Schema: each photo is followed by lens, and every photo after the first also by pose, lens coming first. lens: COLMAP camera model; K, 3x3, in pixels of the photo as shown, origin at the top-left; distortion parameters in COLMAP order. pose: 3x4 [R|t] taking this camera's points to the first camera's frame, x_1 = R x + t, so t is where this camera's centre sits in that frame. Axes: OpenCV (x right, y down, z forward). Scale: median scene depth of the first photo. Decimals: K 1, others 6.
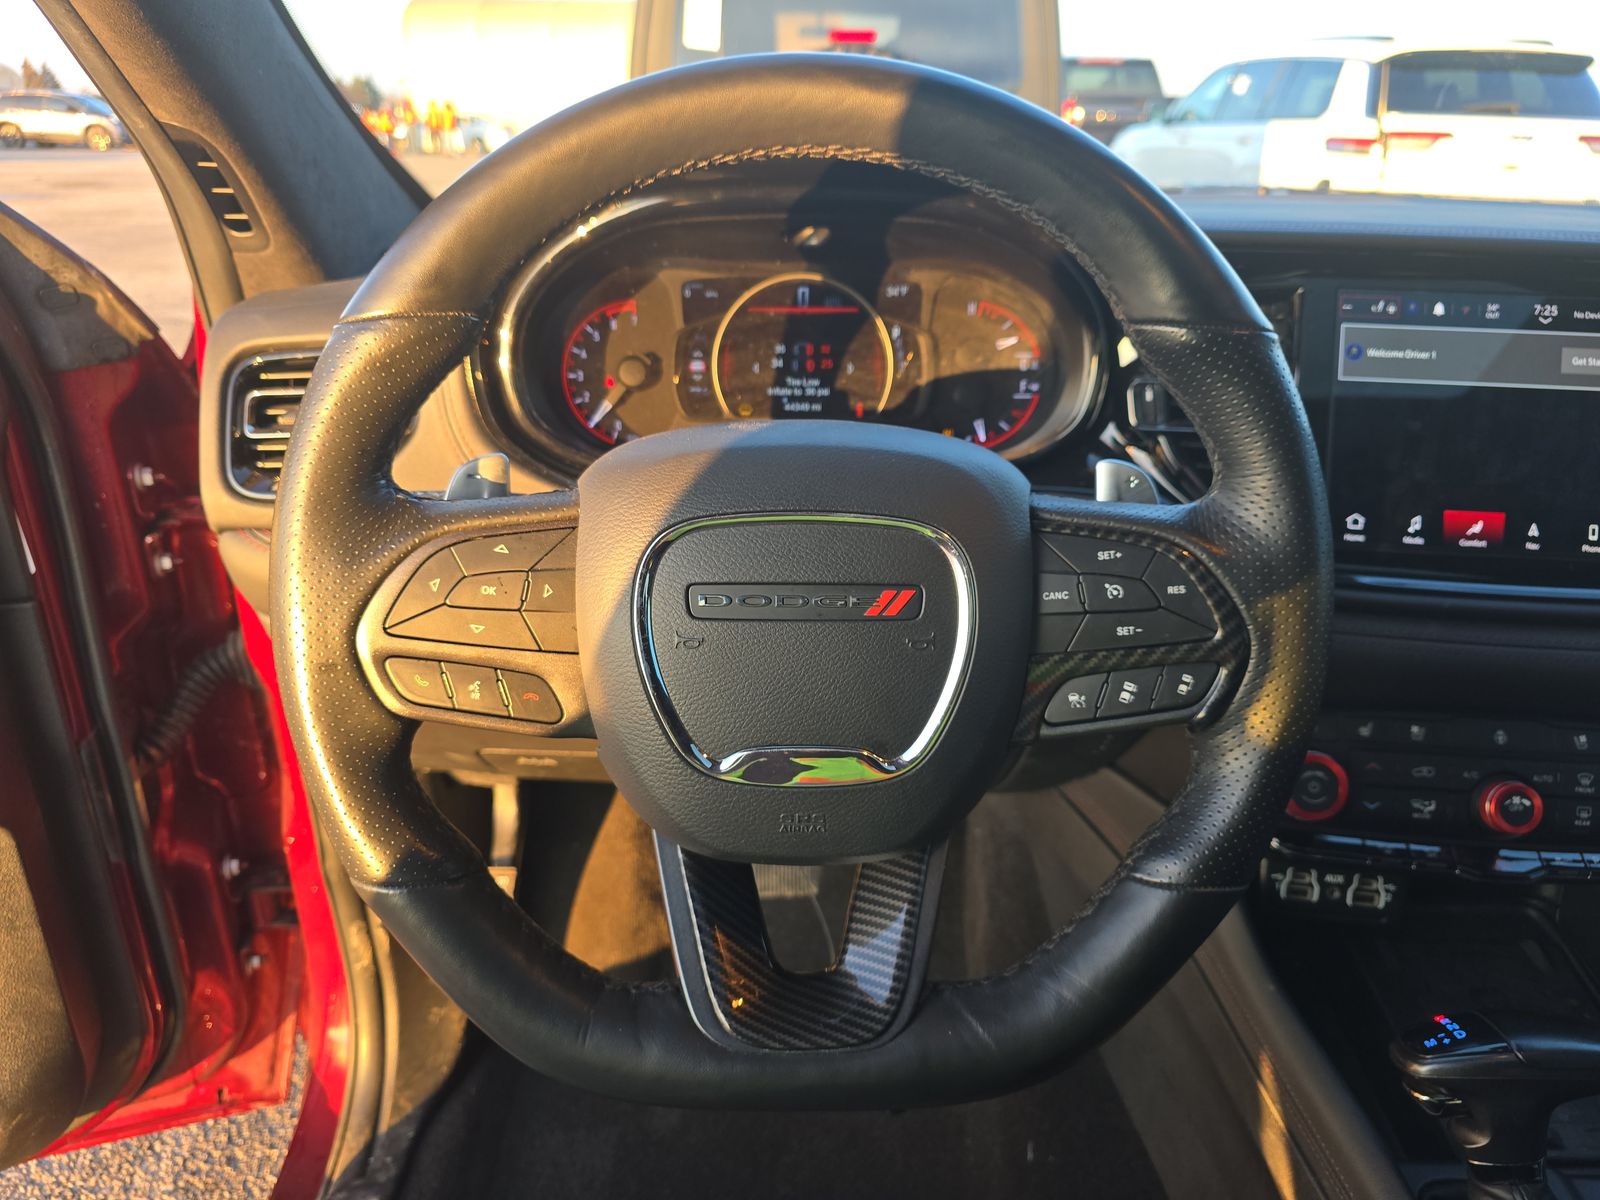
lens RADIAL K [[1070.7, 0, 803.7], [0, 1070.7, 597.4], [0, 0, 1]] dist [0.024830, -0.029197]
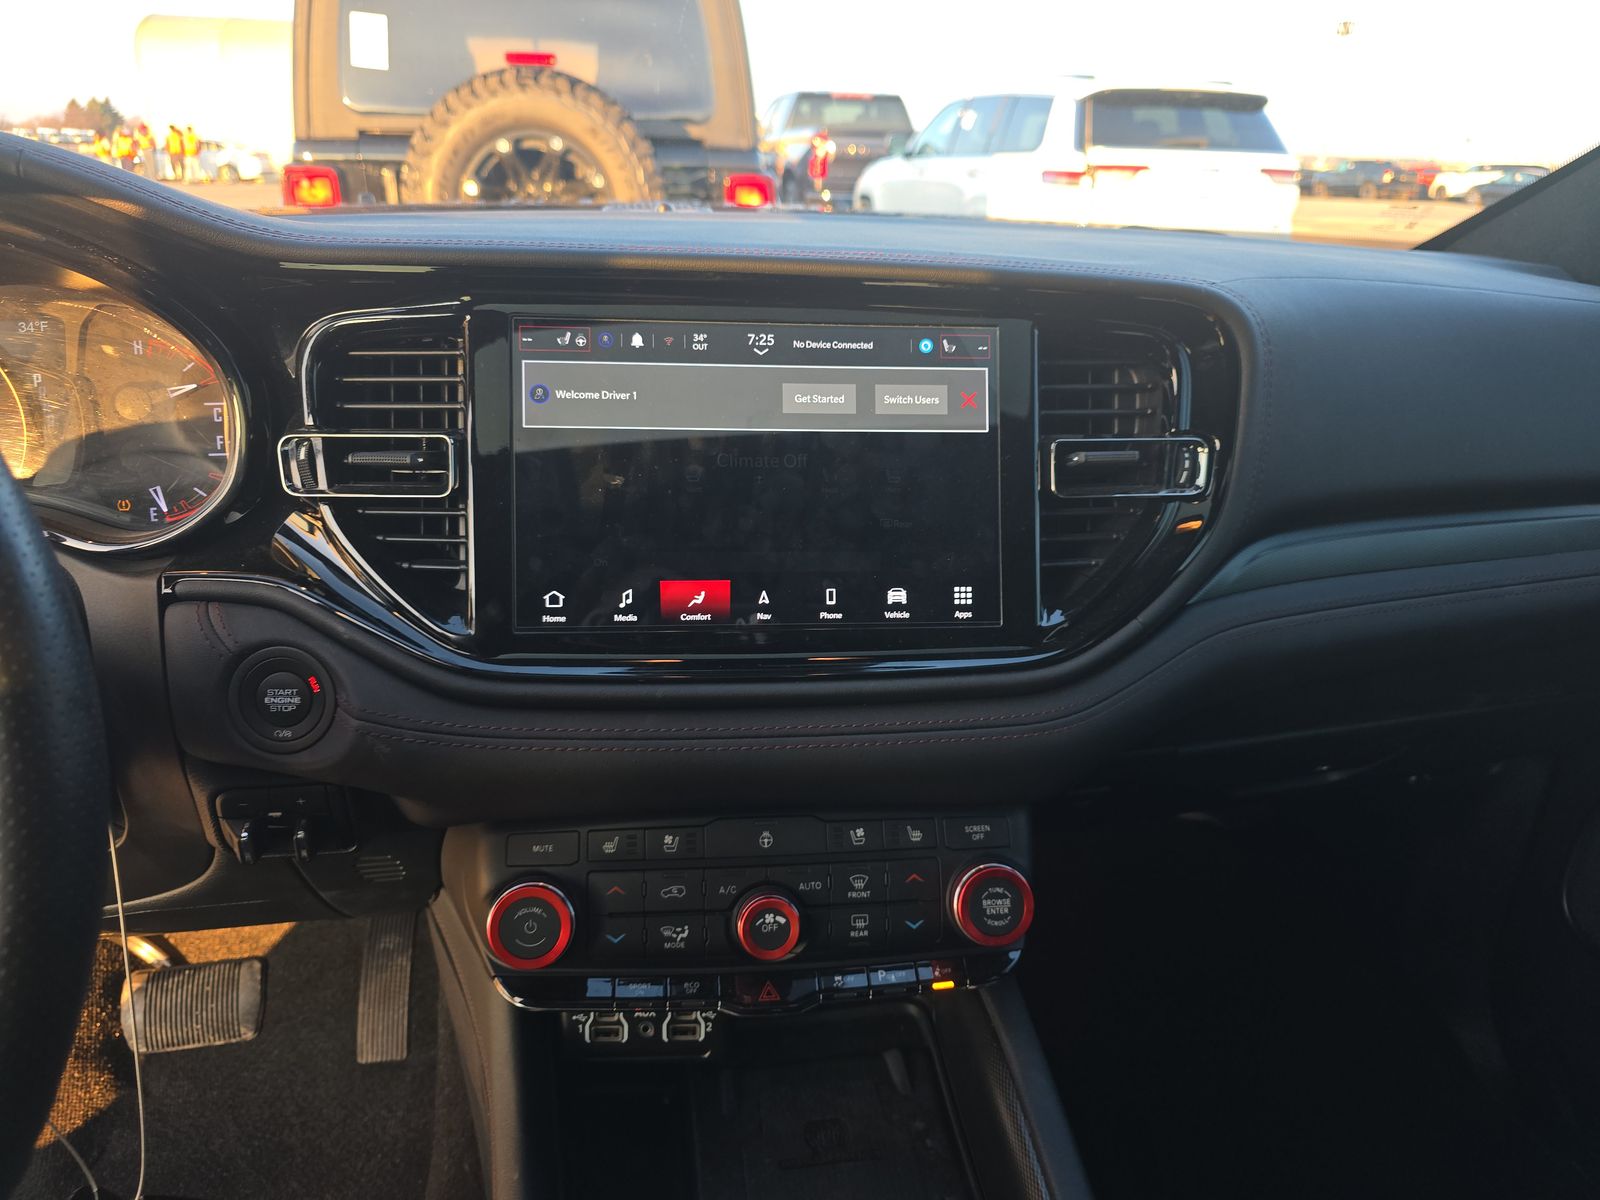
lens RADIAL K [[1070.7, 0, 804.1], [0, 1070.7, 600.8], [0, 0, 1]] dist [0.024830, -0.029197]
pose [[0.984176, -0.058790, 0.167158, 0.421778], [0.062536, 0.997894, -0.017230, -0.032316], [-0.165793, 0.027411, 0.985780, 0.120812]]
